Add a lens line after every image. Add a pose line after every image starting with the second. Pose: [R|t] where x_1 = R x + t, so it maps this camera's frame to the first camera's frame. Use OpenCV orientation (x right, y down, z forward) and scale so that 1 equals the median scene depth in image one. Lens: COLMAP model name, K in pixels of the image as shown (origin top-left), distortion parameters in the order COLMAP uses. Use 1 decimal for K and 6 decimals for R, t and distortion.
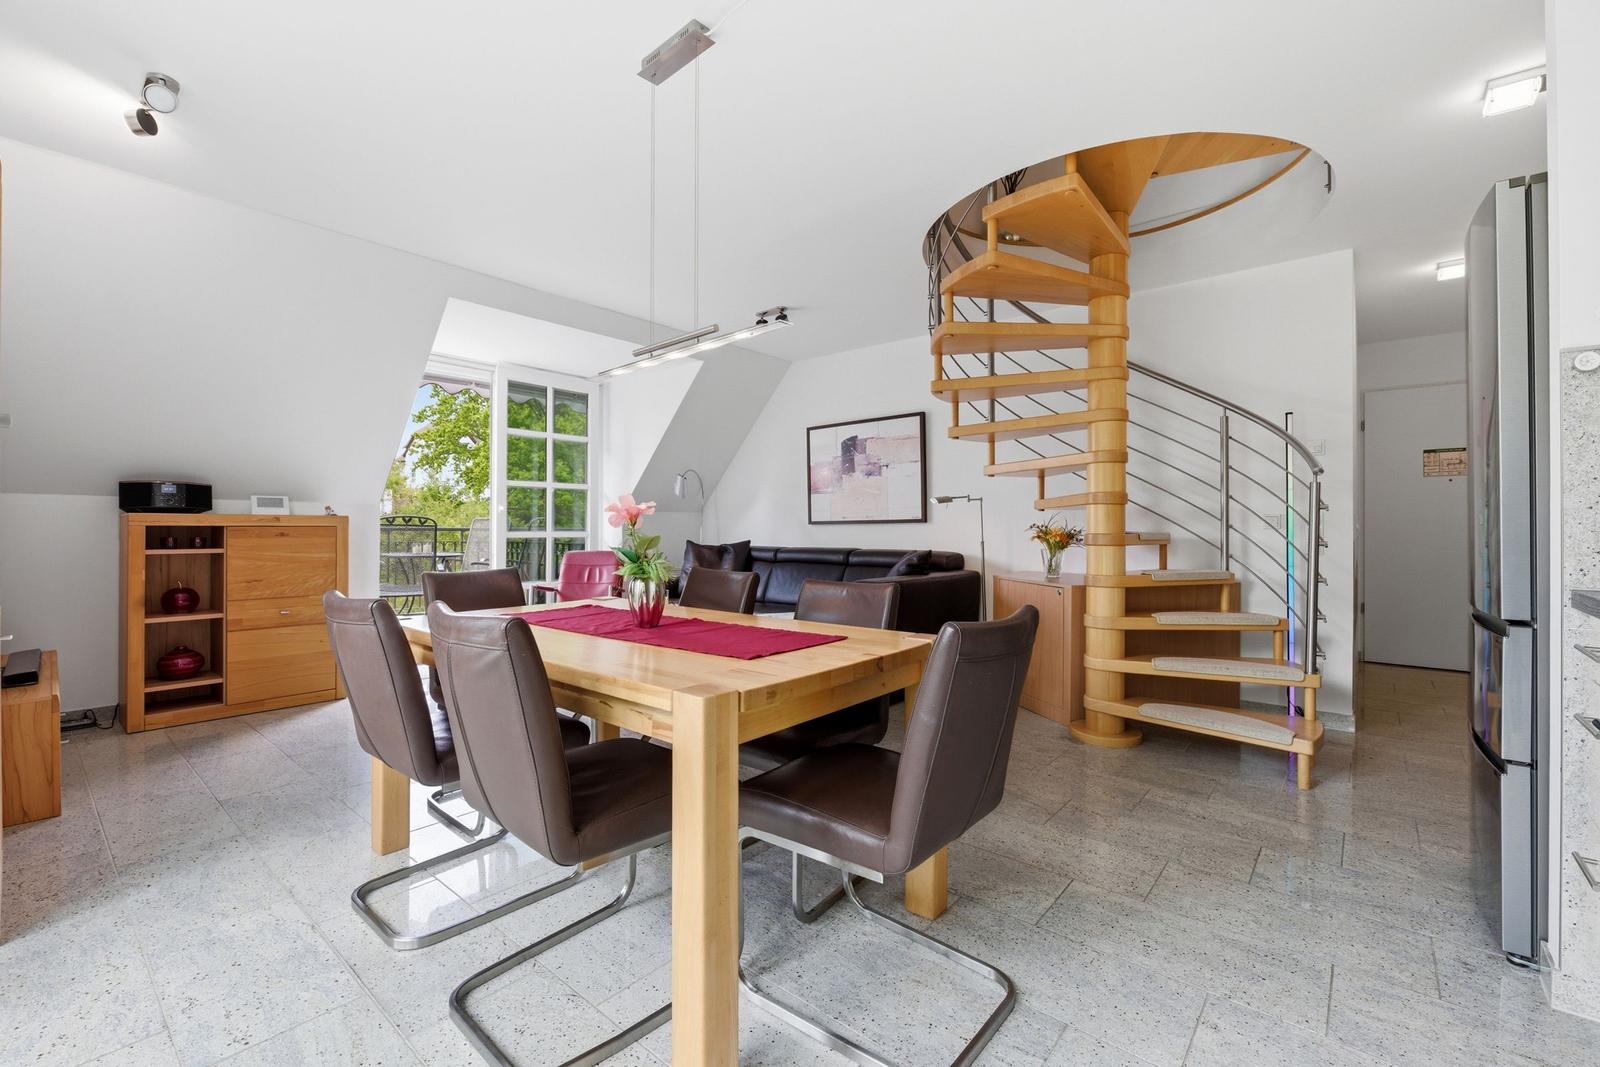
lens RADIAL K [[662.9, 0, 795.8], [0, 662.9, 521.6], [0, 0, 1]] dist [0.001281, -0.000439]
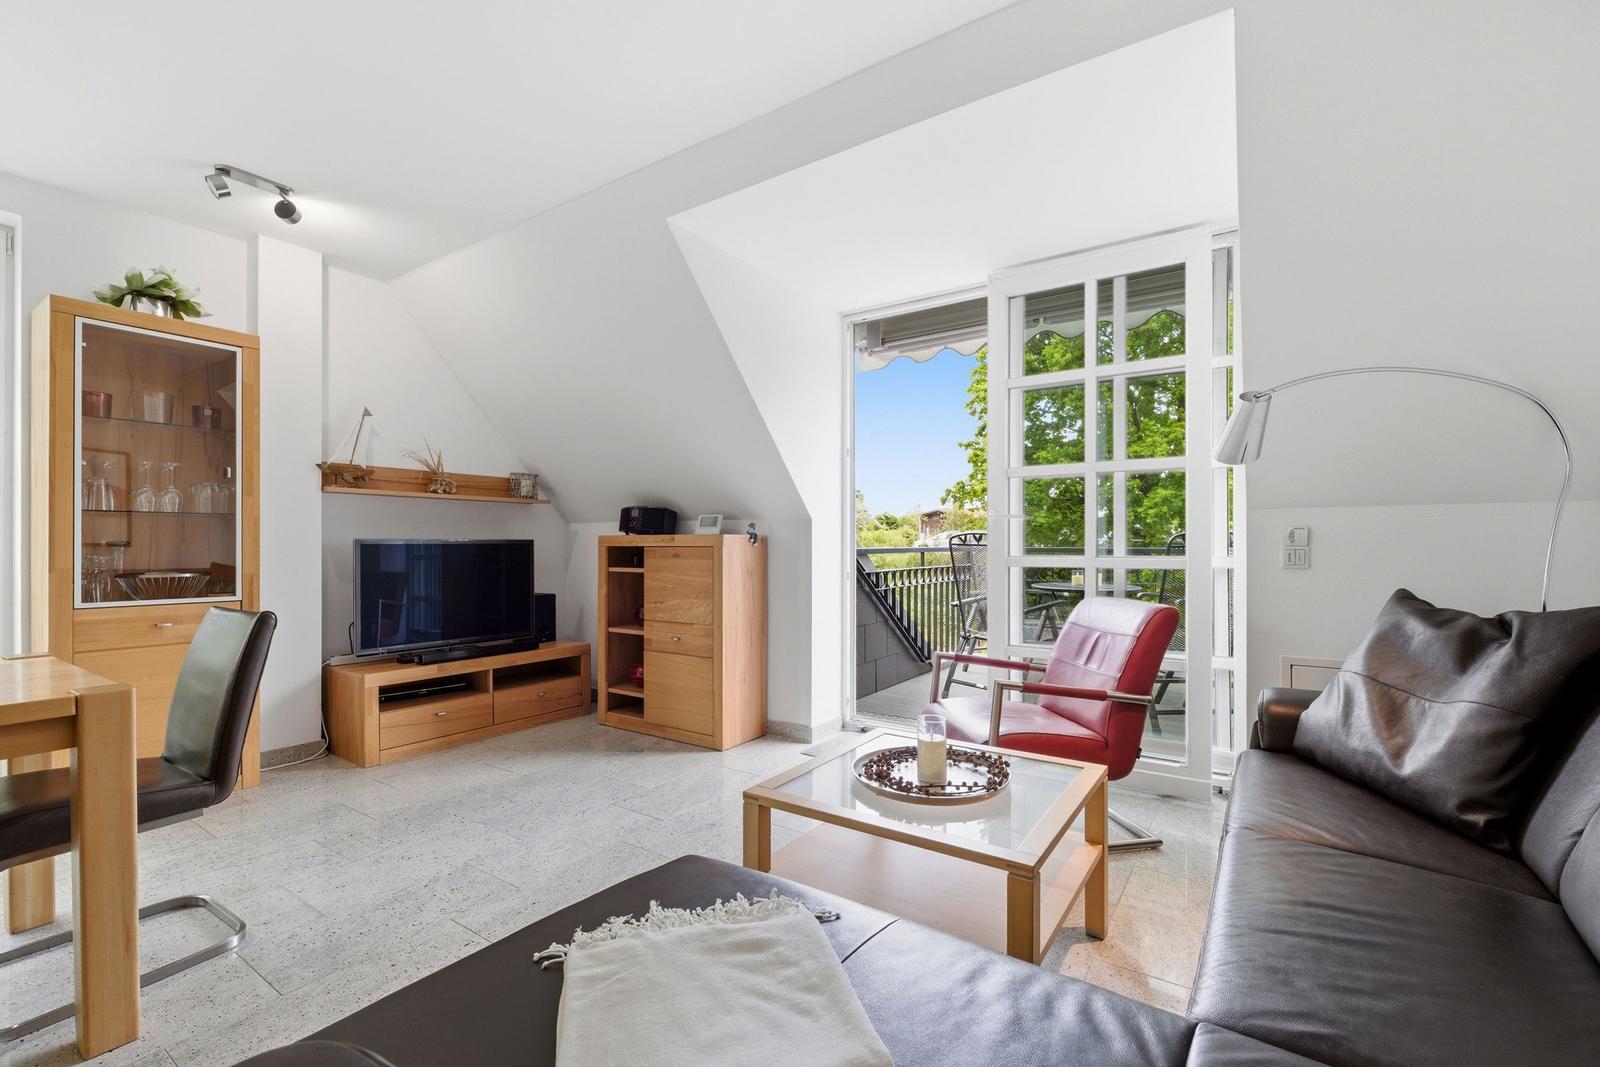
lens RADIAL K [[683.6, 0, 803.3], [0, 683.6, 543.2], [0, 0, 1]] dist [-0.009399, -0.001310]
pose [[0.108584, -0.004574, -0.994077, 0.206241], [0.008633, 0.999956, -0.003658, 0.007054], [0.994050, -0.008184, 0.108619, 1.037098]]
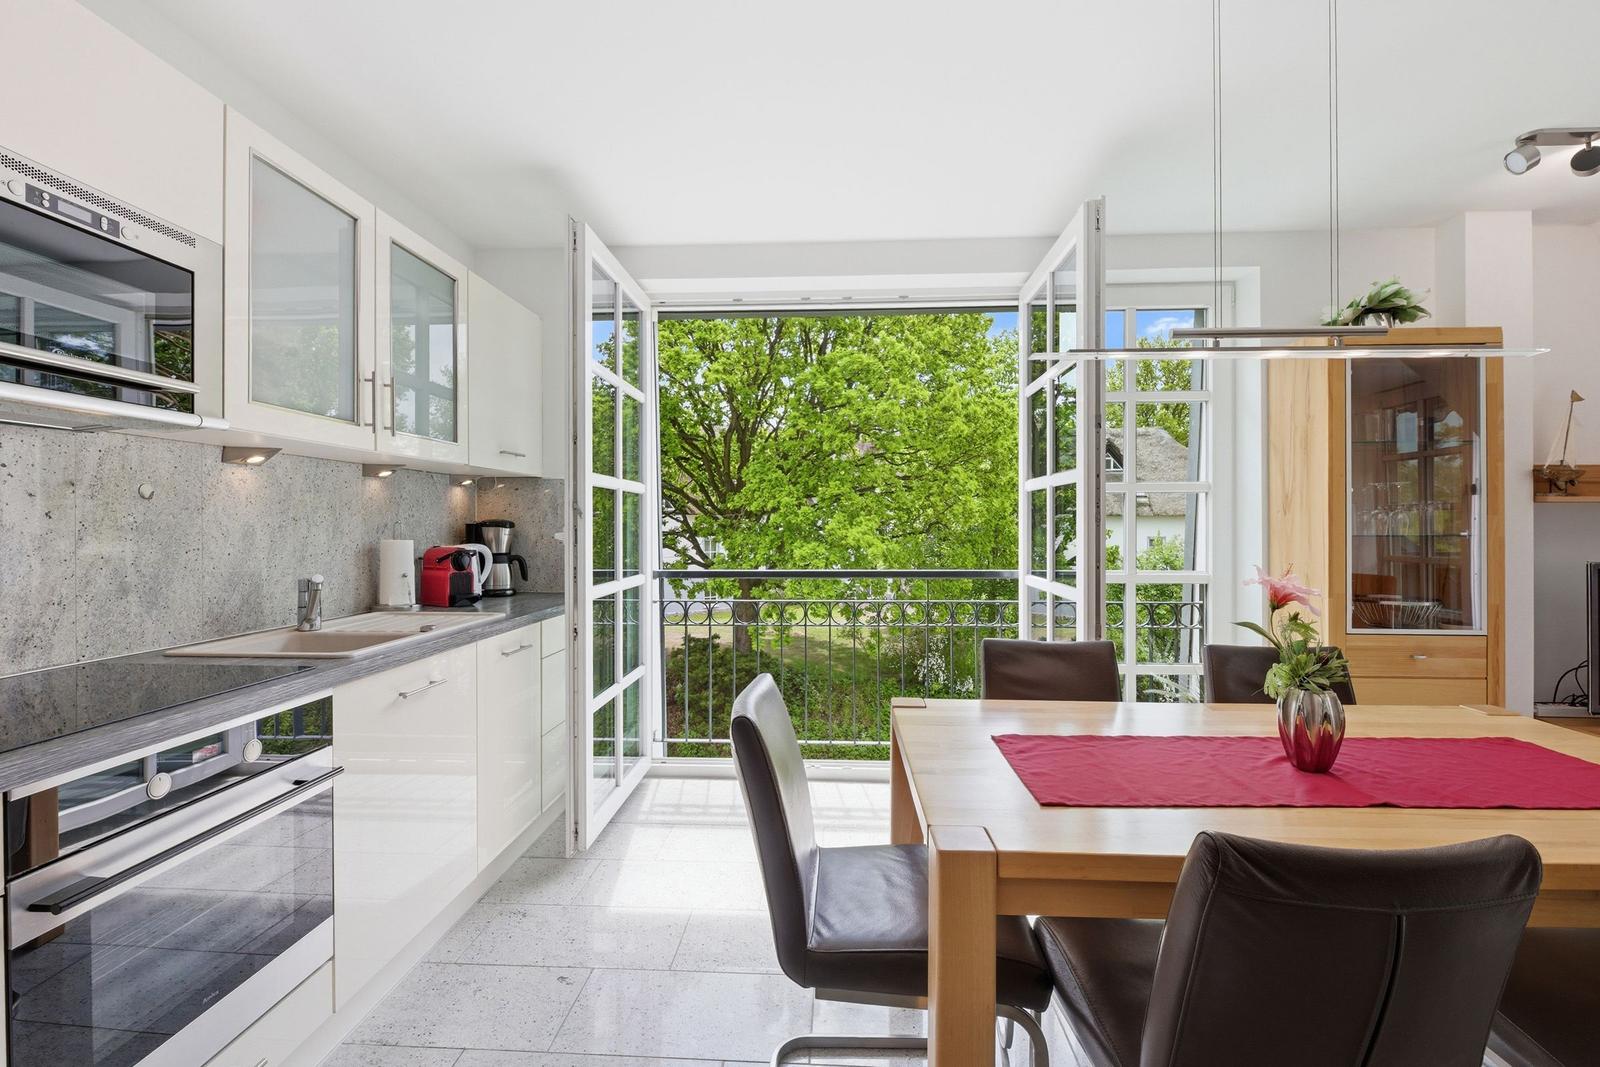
lens RADIAL K [[683.6, 0, 798.4], [0, 683.6, 528.1], [0, 0, 1]] dist [-0.009399, -0.001310]
pose [[-0.806245, -0.000018, -0.591582, 0.311451], [0.003337, 0.999984, -0.004579, -0.040775], [0.591573, -0.005666, -0.806232, 0.626760]]
